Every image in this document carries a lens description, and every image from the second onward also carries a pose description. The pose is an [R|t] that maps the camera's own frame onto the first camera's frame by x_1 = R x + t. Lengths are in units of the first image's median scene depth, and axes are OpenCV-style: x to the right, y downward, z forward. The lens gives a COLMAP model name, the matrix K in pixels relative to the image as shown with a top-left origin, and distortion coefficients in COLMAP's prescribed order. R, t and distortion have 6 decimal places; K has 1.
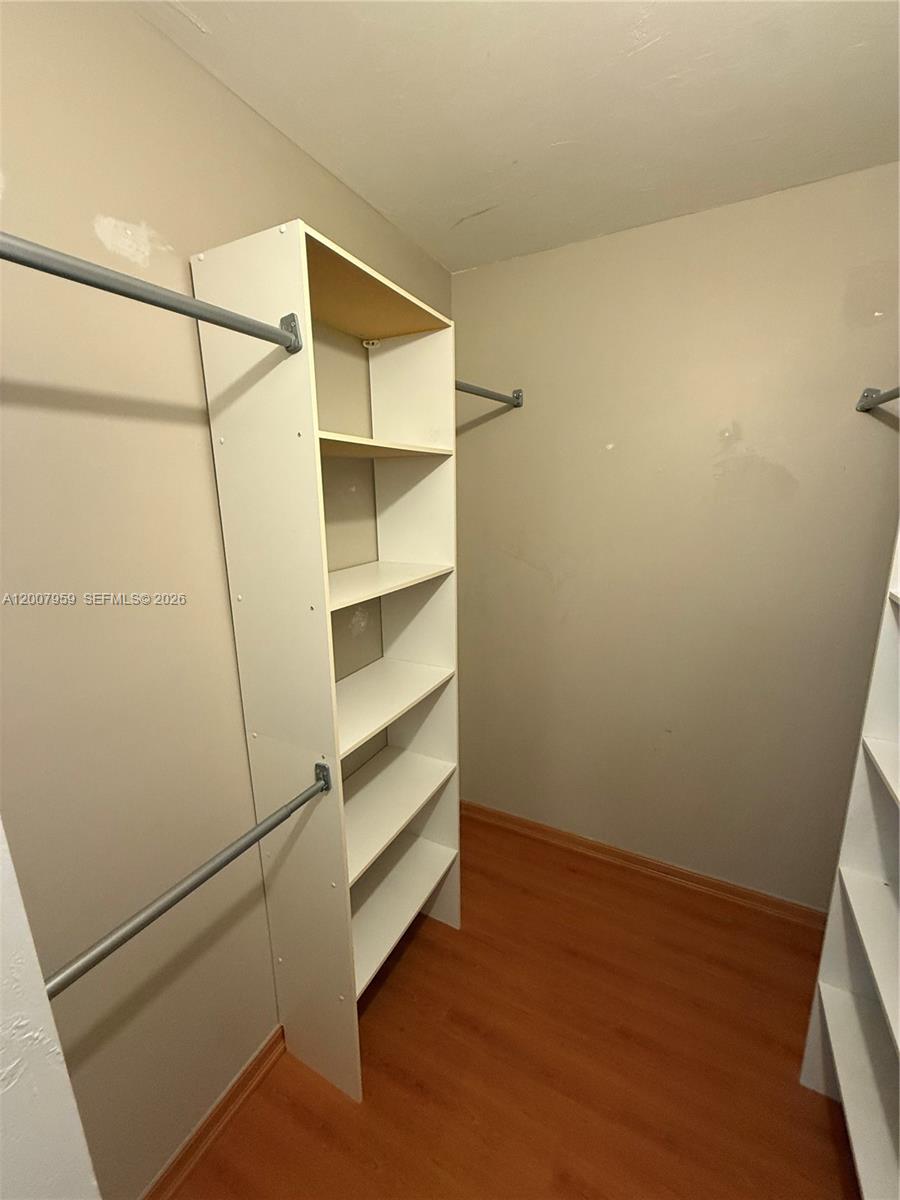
lens RADIAL K [[479.7, 0, 450.5], [0, 479.7, 596.5], [0, 0, 1]] dist [0.000159, -0.000738]
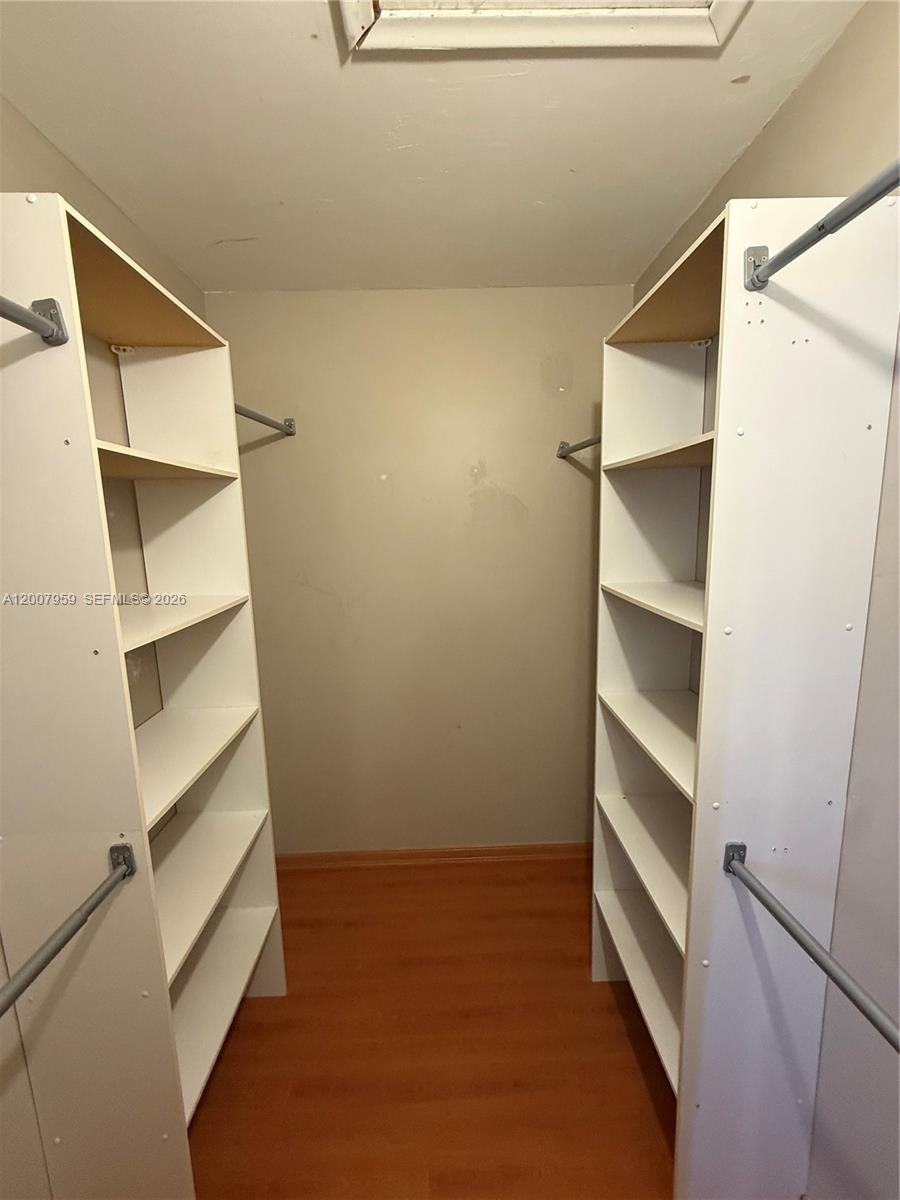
lens RADIAL K [[479.7, 0, 450.9], [0, 479.7, 597.7], [0, 0, 1]] dist [0.000159, -0.000738]
pose [[0.871844, -0.083625, 0.482592, -0.105422], [0.116023, 0.992534, -0.037617, 0.023435], [-0.475843, 0.088788, 0.875037, -0.008446]]
